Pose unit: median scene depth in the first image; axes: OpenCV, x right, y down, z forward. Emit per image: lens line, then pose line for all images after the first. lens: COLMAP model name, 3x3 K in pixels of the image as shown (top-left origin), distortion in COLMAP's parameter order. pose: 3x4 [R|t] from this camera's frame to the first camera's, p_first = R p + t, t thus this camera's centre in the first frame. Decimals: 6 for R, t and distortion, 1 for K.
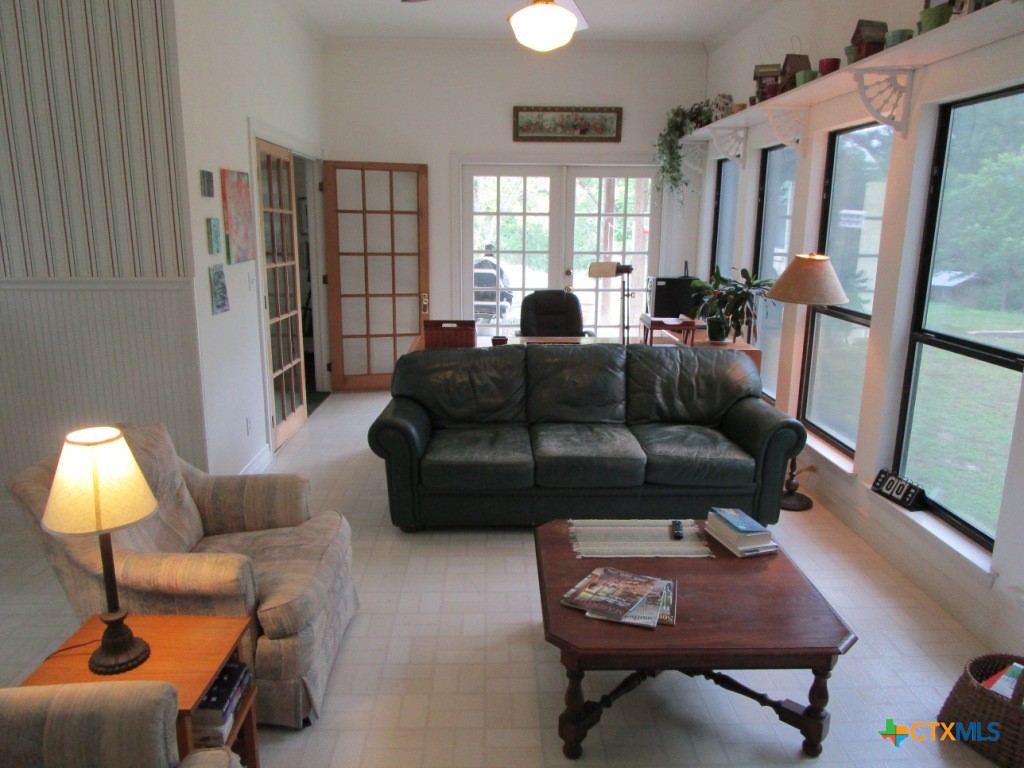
lens RADIAL K [[724.3, 0, 509.1], [0, 724.3, 382.7], [0, 0, 1]] dist [-0.025801, 0.001304]
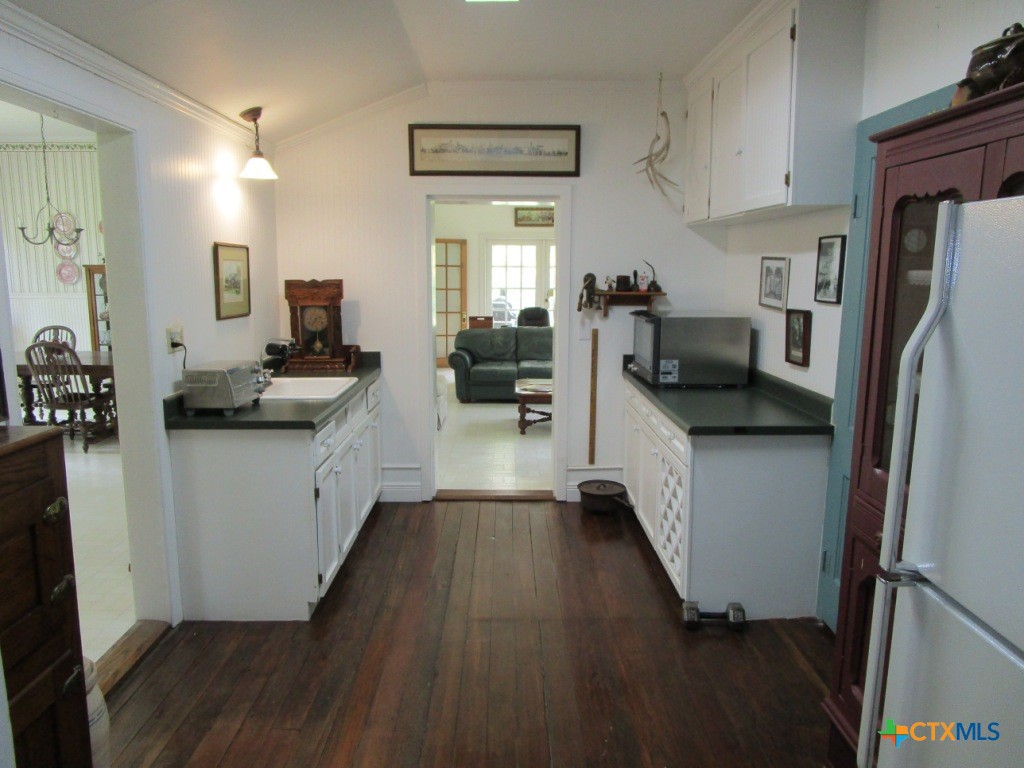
lens RADIAL K [[724.3, 0, 509.1], [0, 724.3, 382.7], [0, 0, 1]] dist [-0.025801, 0.001304]
pose [[0.999706, 0.000997, -0.024241, 0.036368], [-0.002644, 0.997681, -0.068007, 0.176298], [0.024117, 0.068051, 0.997390, -0.771654]]
